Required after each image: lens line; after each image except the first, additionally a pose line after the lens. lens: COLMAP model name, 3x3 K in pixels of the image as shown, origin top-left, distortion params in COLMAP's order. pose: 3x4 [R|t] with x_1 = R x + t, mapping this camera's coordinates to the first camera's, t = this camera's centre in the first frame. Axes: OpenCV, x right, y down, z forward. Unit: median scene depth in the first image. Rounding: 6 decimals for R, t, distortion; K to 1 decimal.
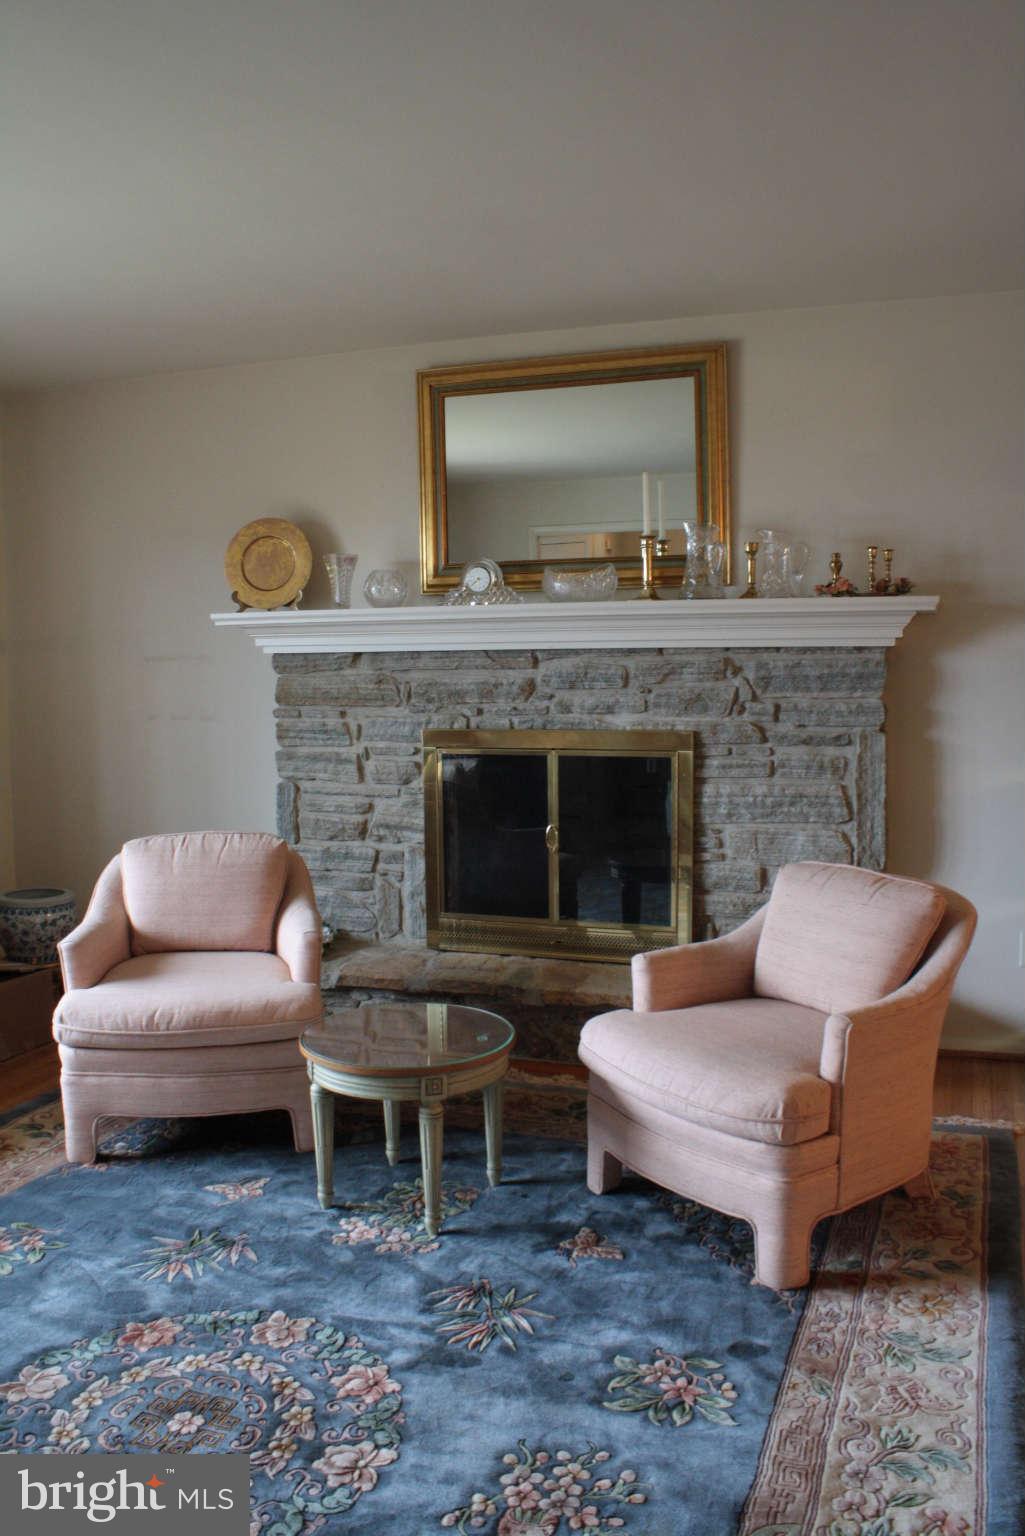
lens RADIAL K [[1276.5, 0, 512.2], [0, 1276.5, 744.8], [0, 0, 1]] dist [-0.155614, 0.128314]
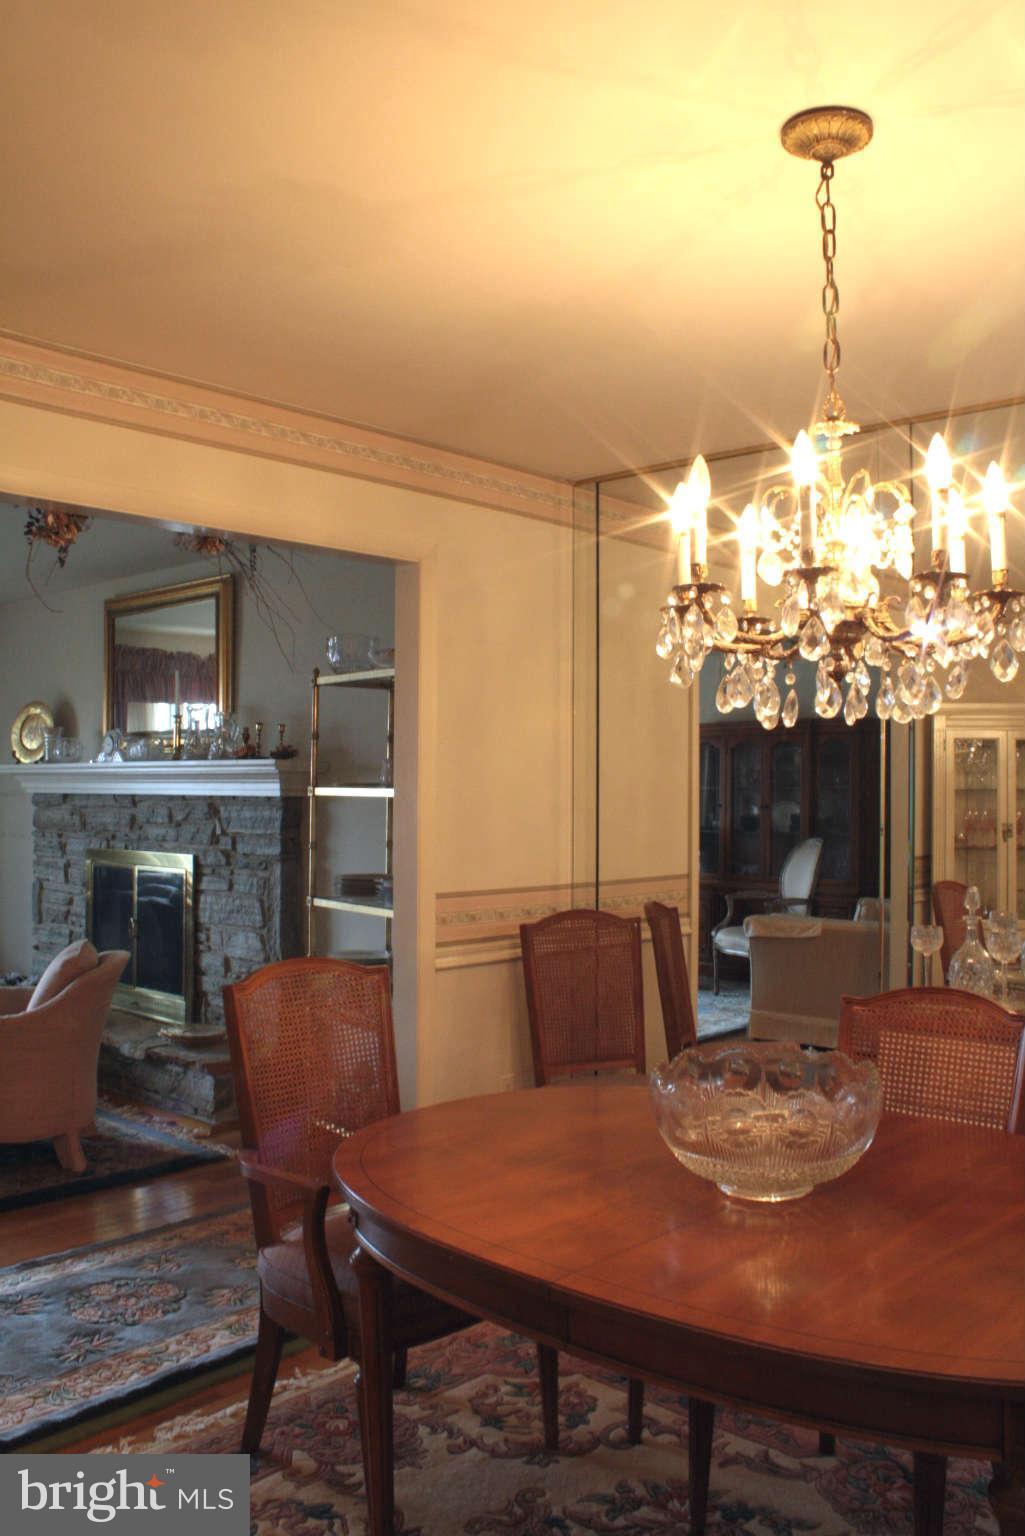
lens RADIAL K [[1285.0, 0, 495.6], [0, 1285.0, 792.3], [0, 0, 1]] dist [-0.086937, -0.002195]
pose [[0.916435, 0.021669, -0.399596, 0.985000], [-0.052194, 0.996476, -0.065665, -0.004523], [0.396765, 0.081034, 0.914336, -0.143090]]
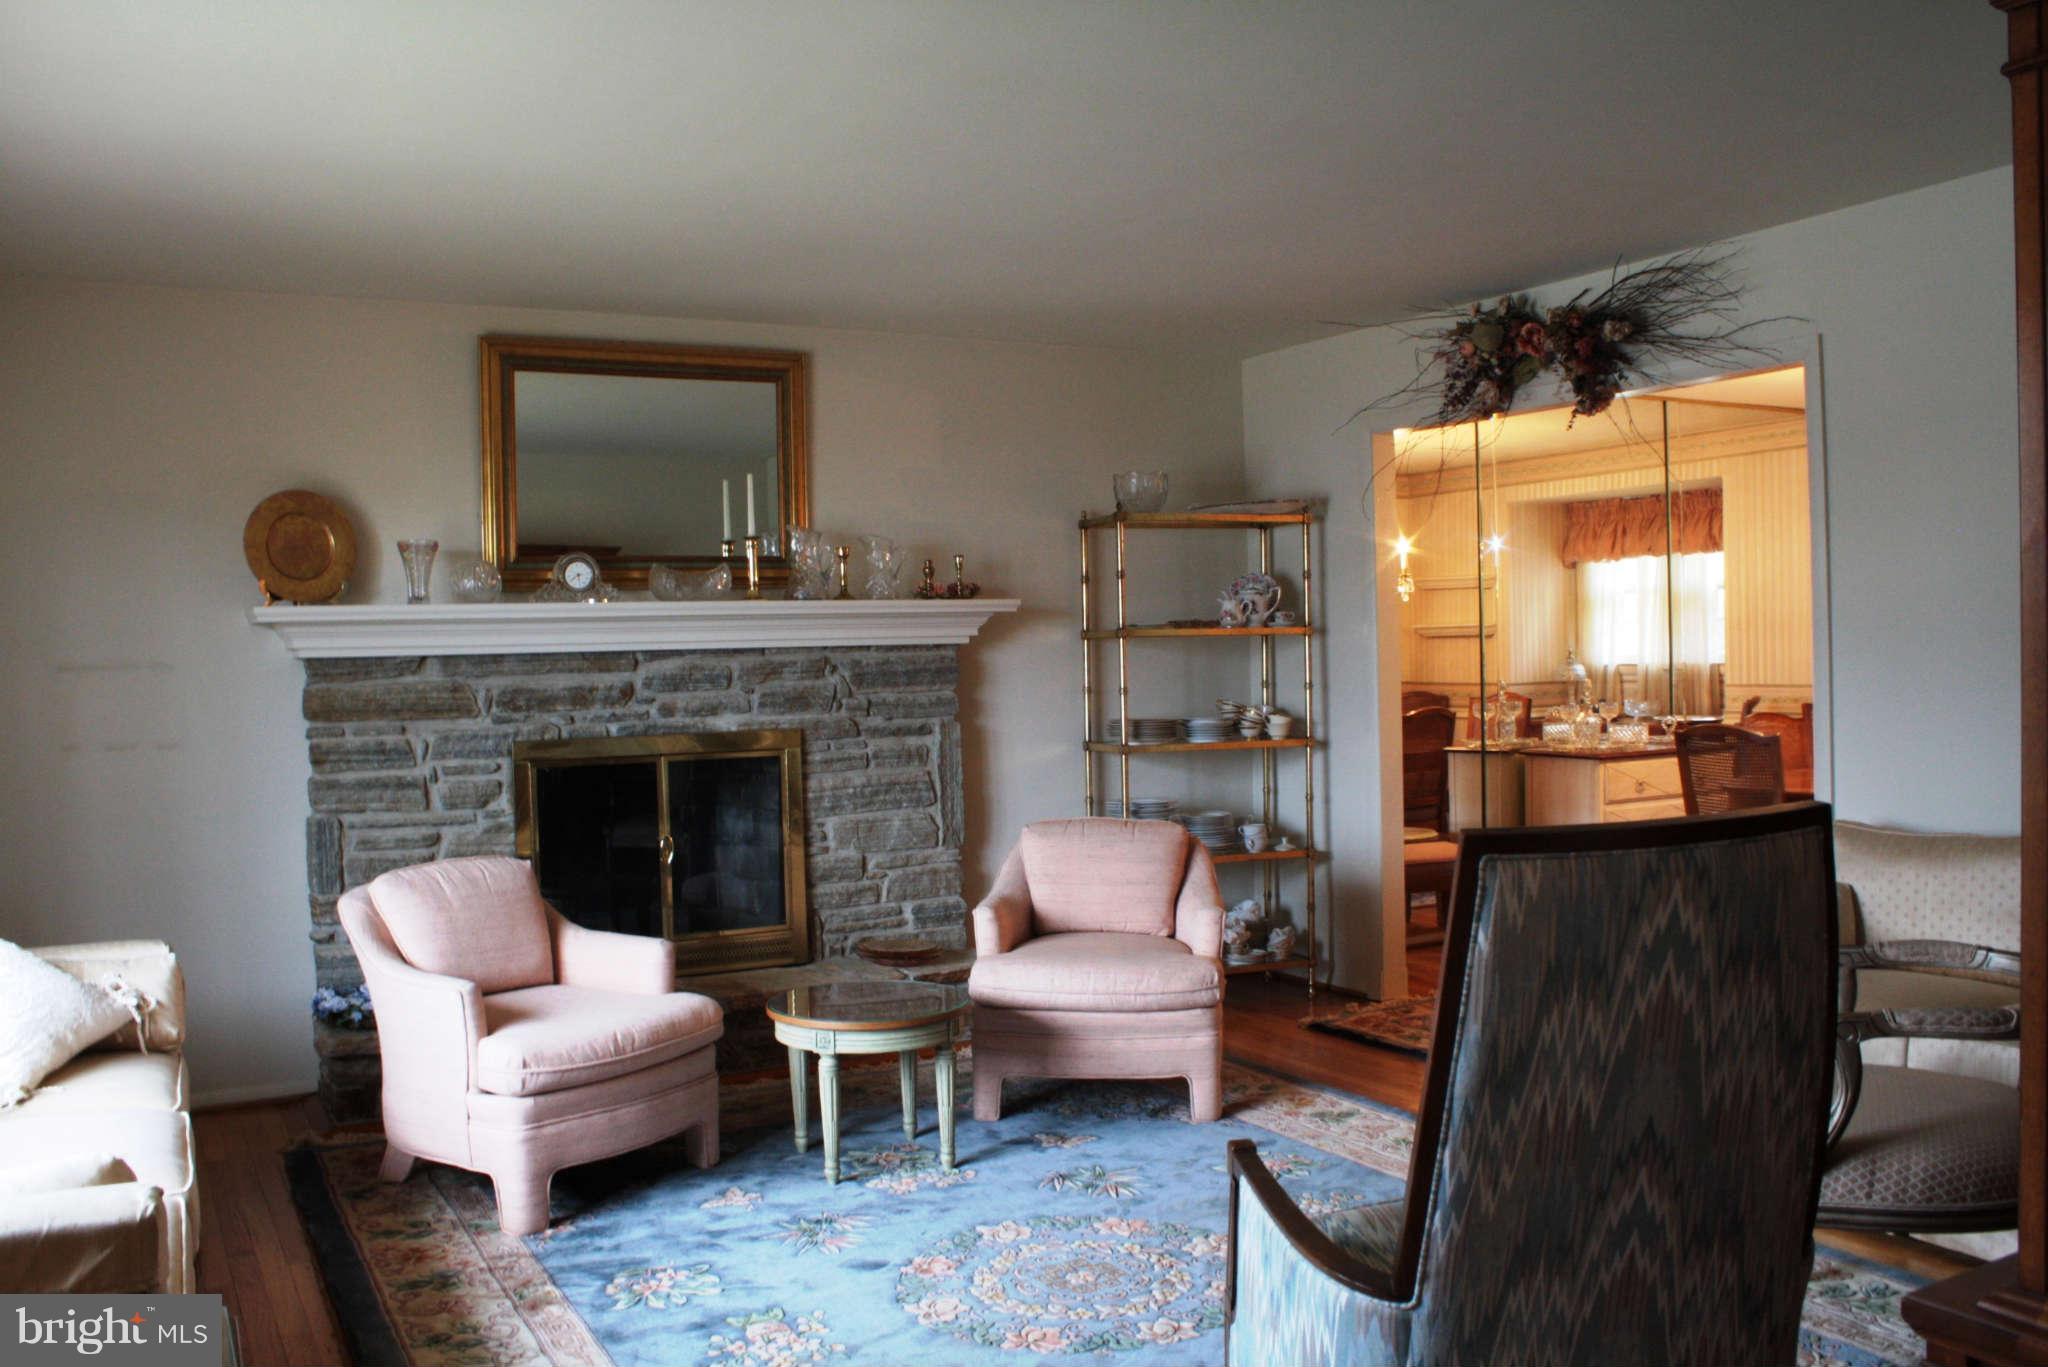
lens RADIAL K [[1702.0, 0, 1024.0], [0, 1702.0, 683.5], [0, 0, 1]] dist [-0.155614, 0.128314]
pose [[0.655687, -0.016024, 0.754862, -0.761126], [0.071948, 0.996551, -0.041340, 0.022500], [-0.751597, 0.081417, 0.654579, -0.032003]]
